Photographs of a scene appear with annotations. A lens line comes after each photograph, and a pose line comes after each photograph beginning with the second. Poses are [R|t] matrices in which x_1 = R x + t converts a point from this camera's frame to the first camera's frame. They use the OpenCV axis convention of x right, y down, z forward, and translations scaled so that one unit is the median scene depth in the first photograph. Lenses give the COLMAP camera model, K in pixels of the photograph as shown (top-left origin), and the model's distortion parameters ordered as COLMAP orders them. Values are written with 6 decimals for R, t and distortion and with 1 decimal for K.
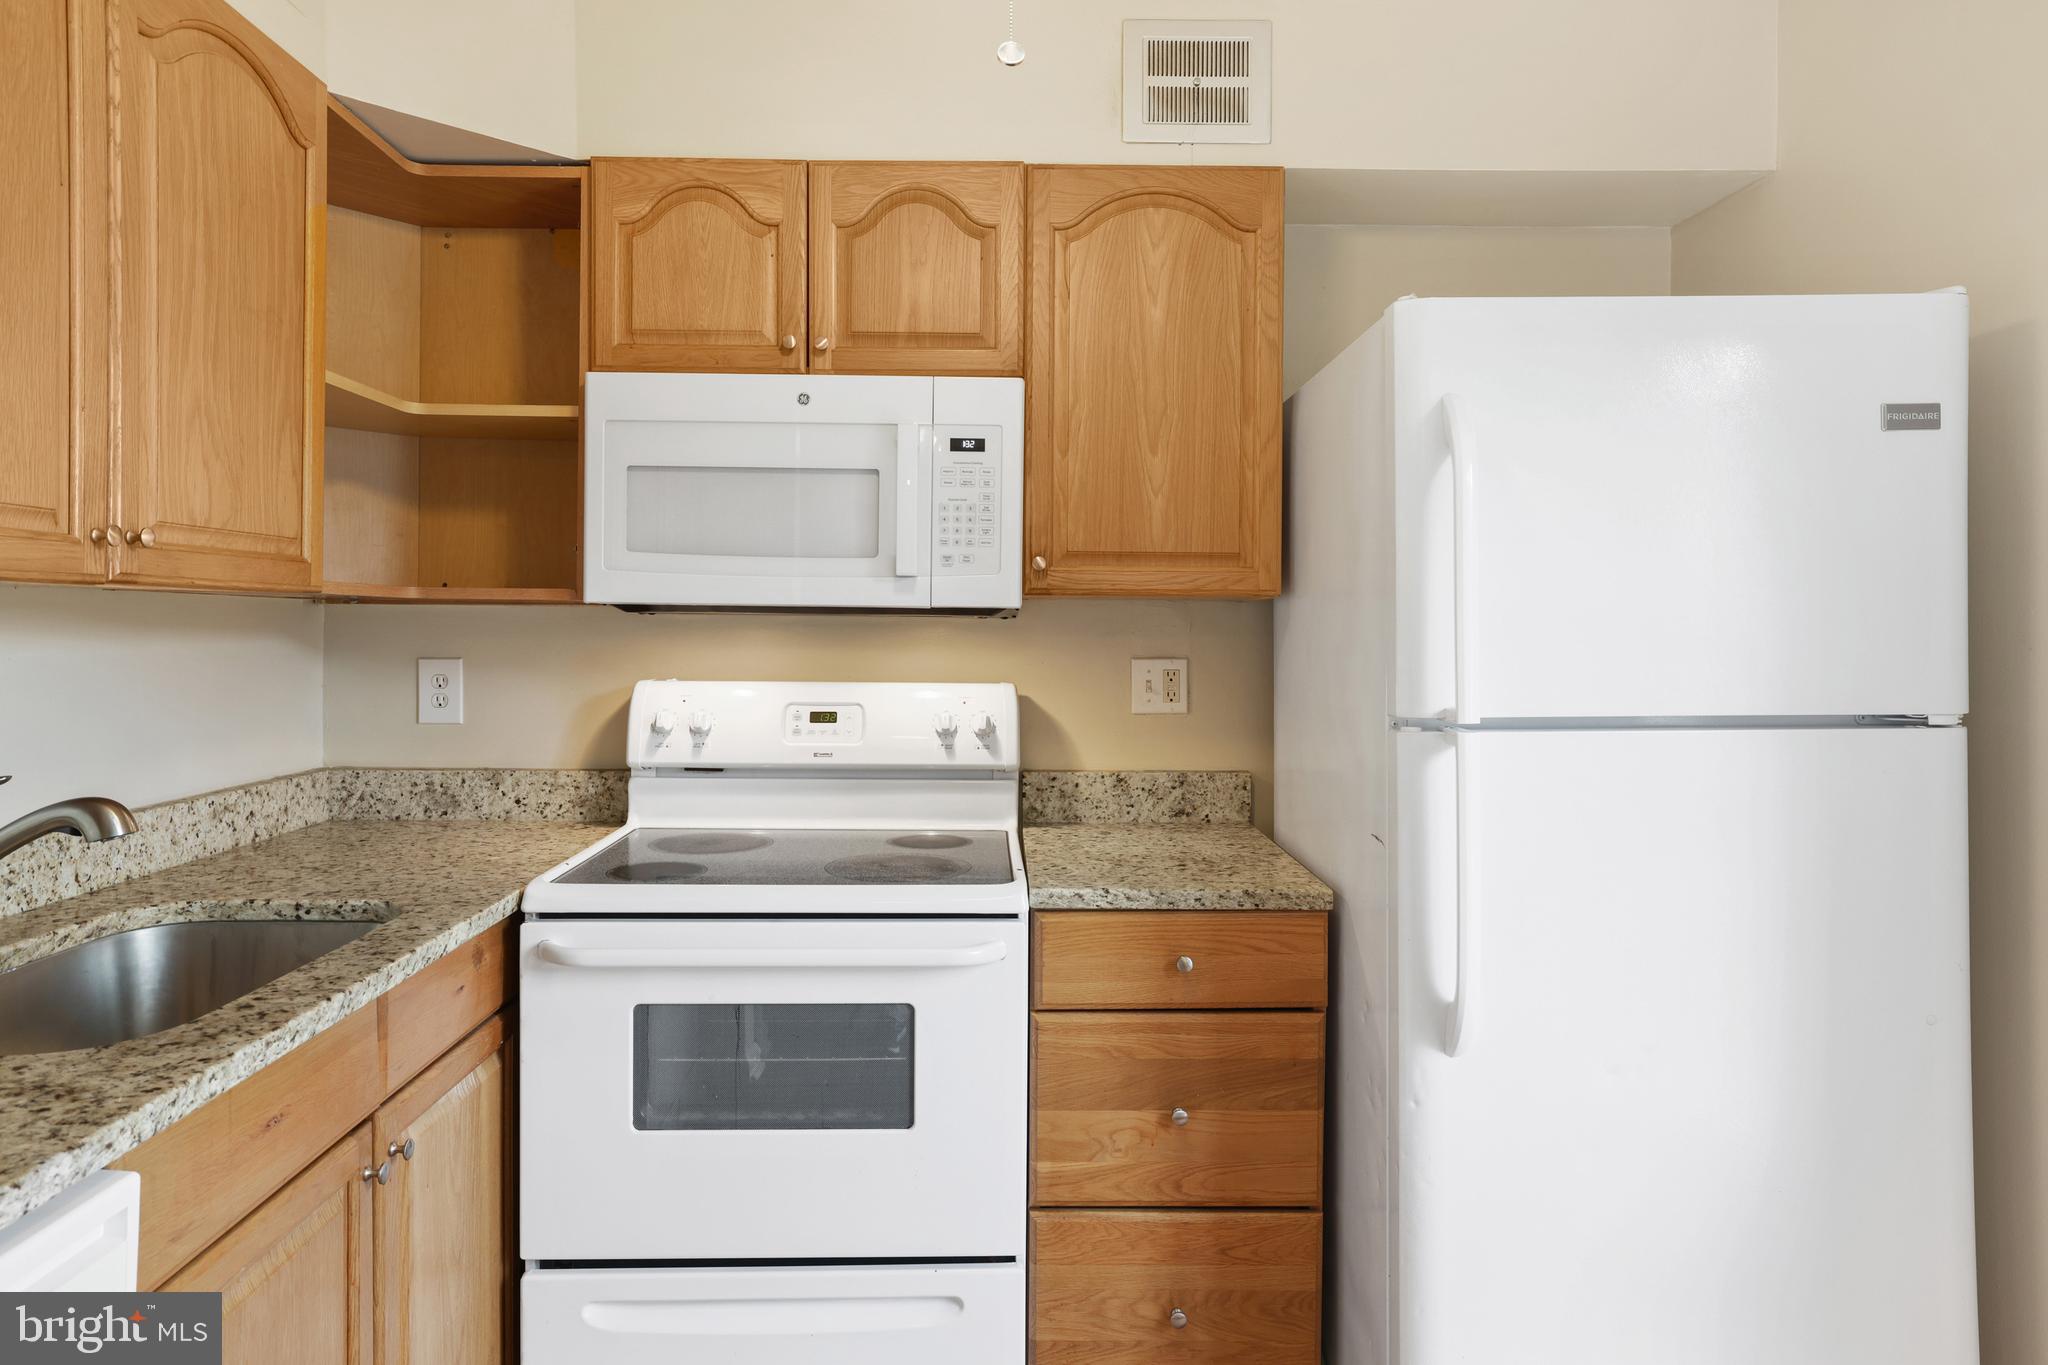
lens RADIAL K [[1246.2, 0, 1010.2], [0, 1246.2, 644.4], [0, 0, 1]] dist [-0.022762, 0.034486]
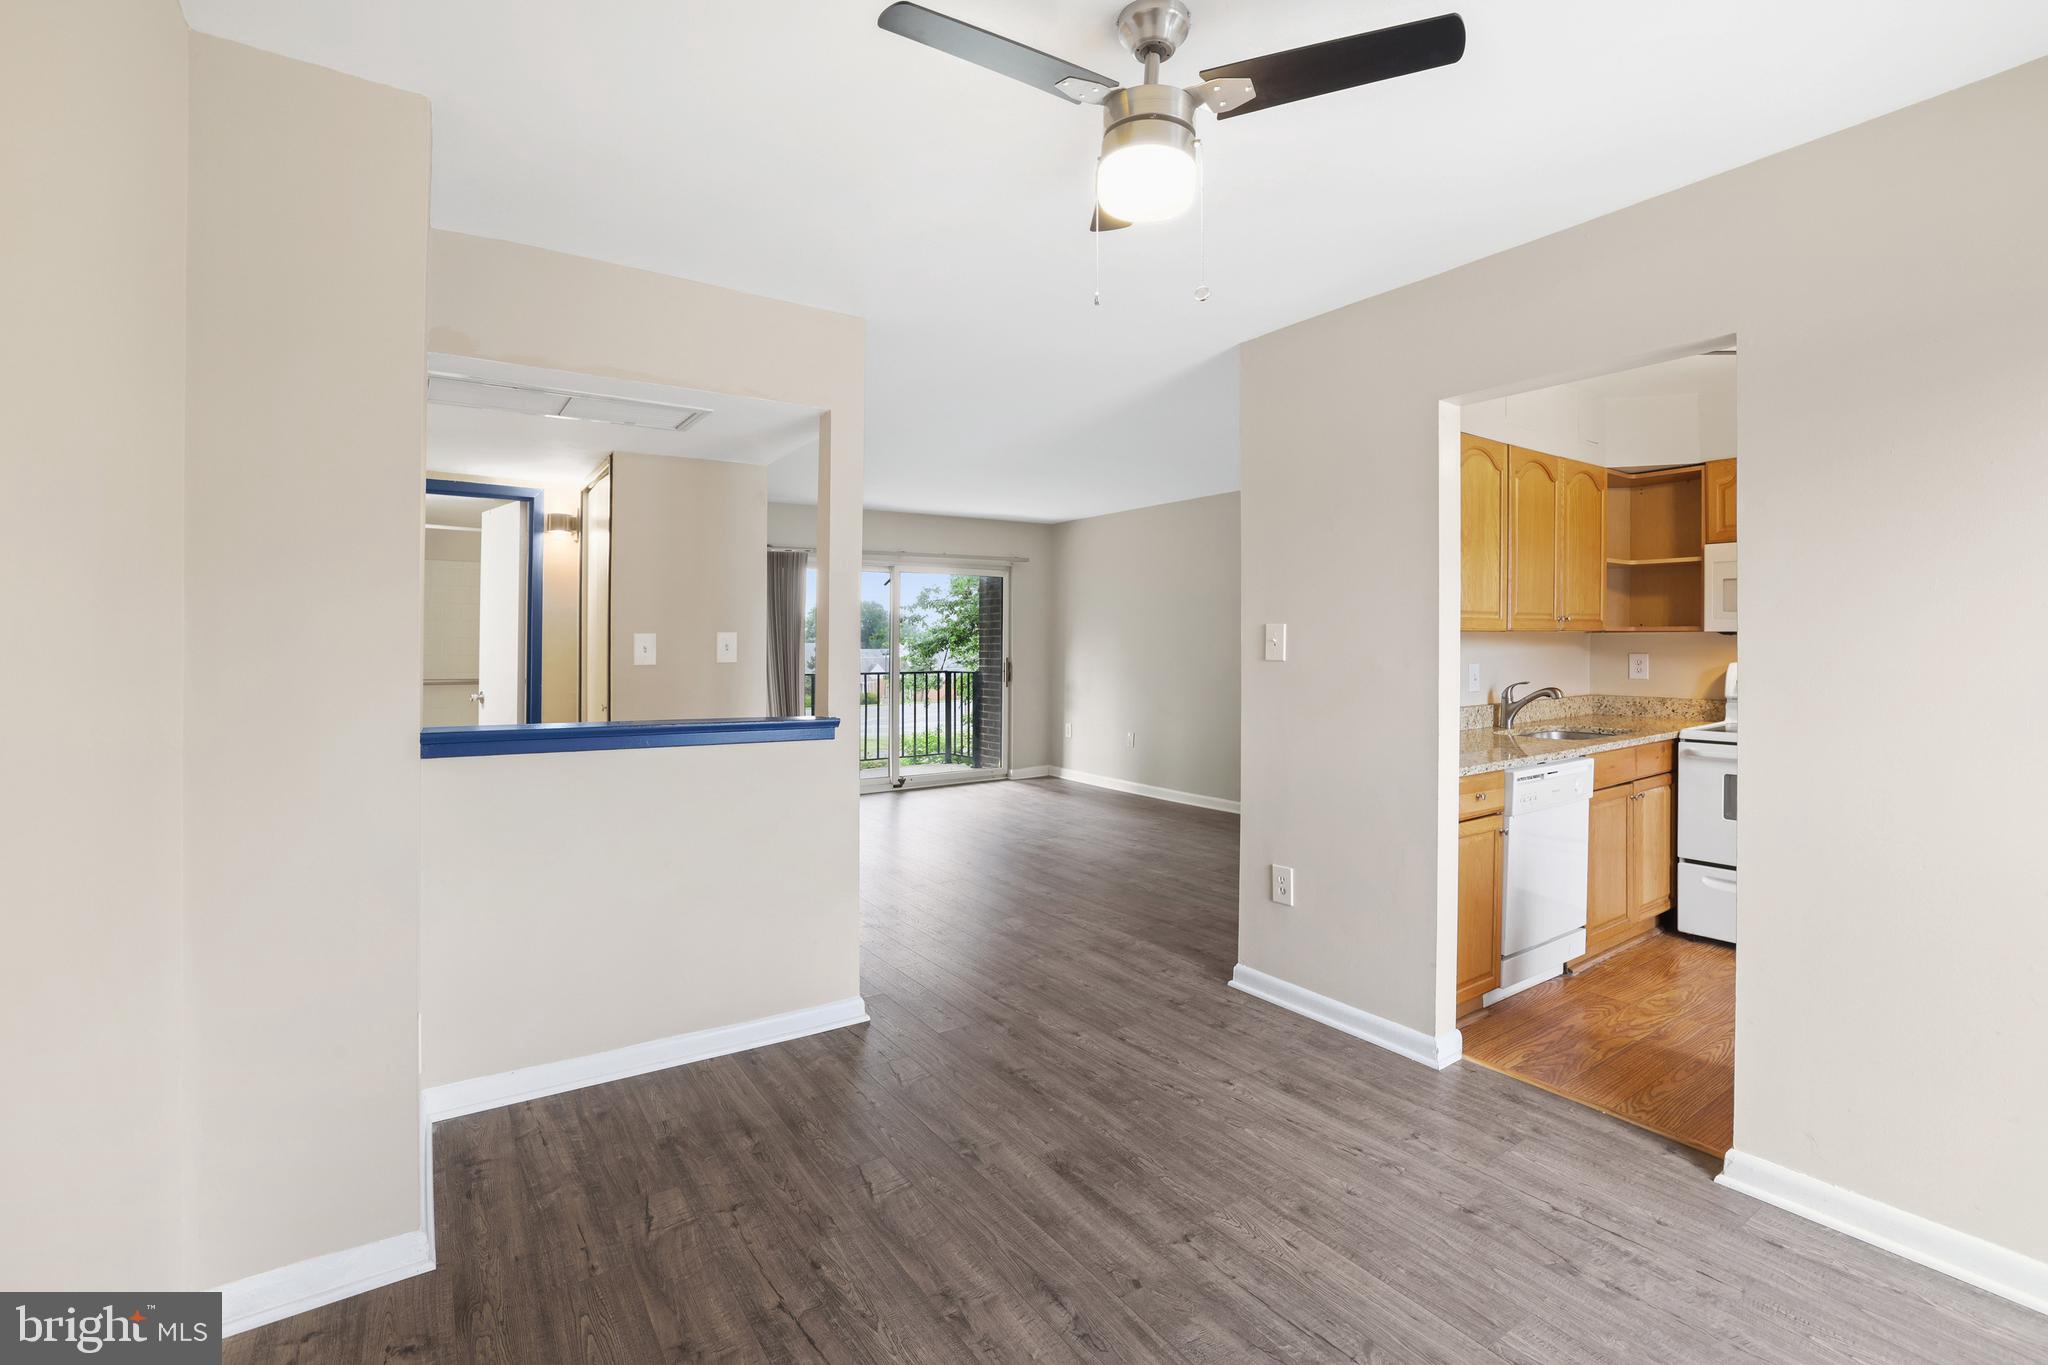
lens RADIAL K [[892.5, 0, 1003.8], [0, 892.5, 642.8], [0, 0, 1]] dist [-0.048429, 0.015353]
pose [[0.532383, -0.006245, -0.846480, 0.423686], [-0.003095, 0.999952, -0.009324, 0.011095], [0.846498, 0.007584, 0.532338, -1.224753]]
